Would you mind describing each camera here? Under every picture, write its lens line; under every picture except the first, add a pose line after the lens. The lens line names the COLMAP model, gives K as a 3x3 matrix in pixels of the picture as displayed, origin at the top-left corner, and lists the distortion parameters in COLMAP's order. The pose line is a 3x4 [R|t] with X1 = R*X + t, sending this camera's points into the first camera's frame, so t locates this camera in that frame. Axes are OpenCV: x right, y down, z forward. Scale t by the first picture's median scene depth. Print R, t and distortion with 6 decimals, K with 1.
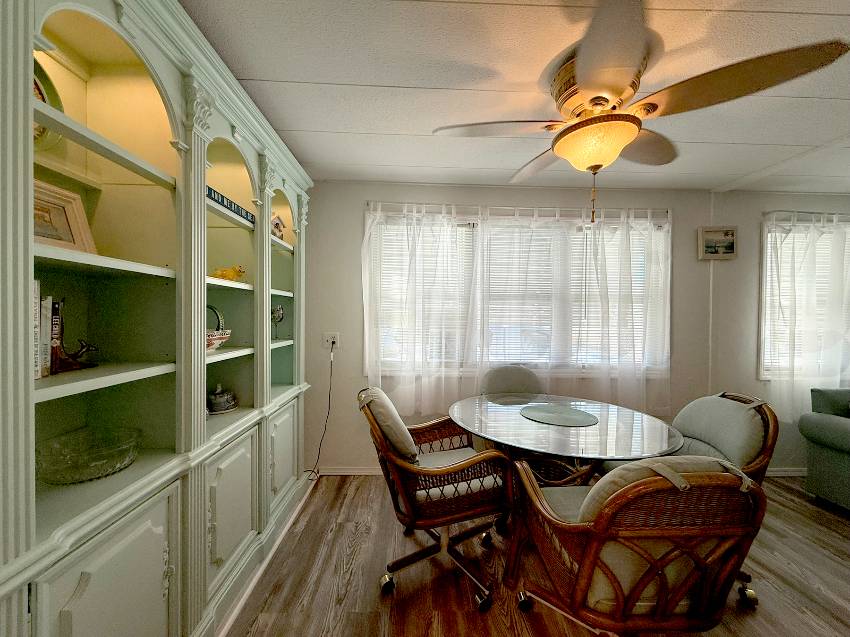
lens RADIAL K [[340.4, 0, 425.4], [0, 340.4, 317.0], [0, 0, 1]] dist [-0.000602, -0.000039]
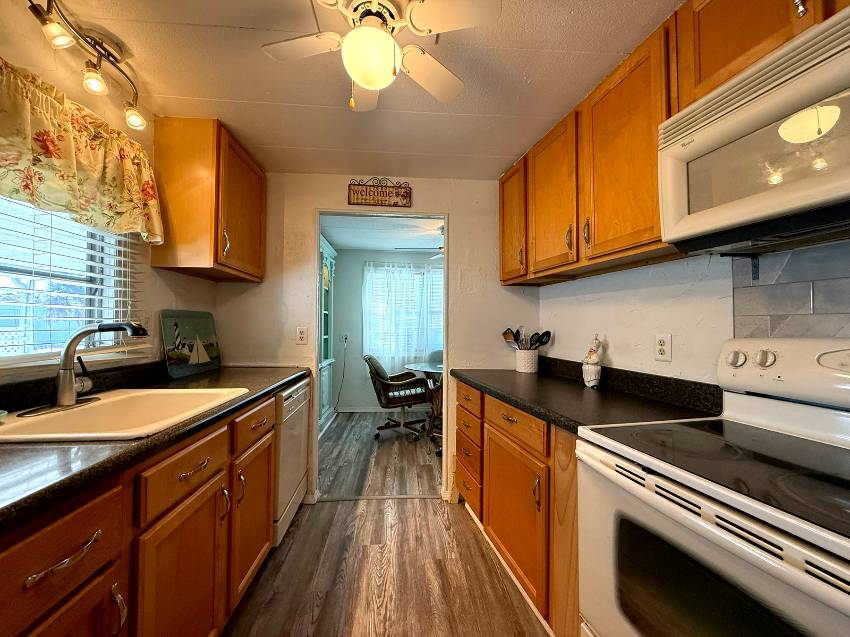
lens RADIAL K [[340.4, 0, 423.9], [0, 340.4, 318.0], [0, 0, 1]] dist [-0.000602, -0.000039]
pose [[0.999190, -0.002351, 0.040169, 0.095721], [0.003478, 0.999601, -0.028020, 0.025167], [-0.040087, 0.028137, 0.998800, -1.105031]]
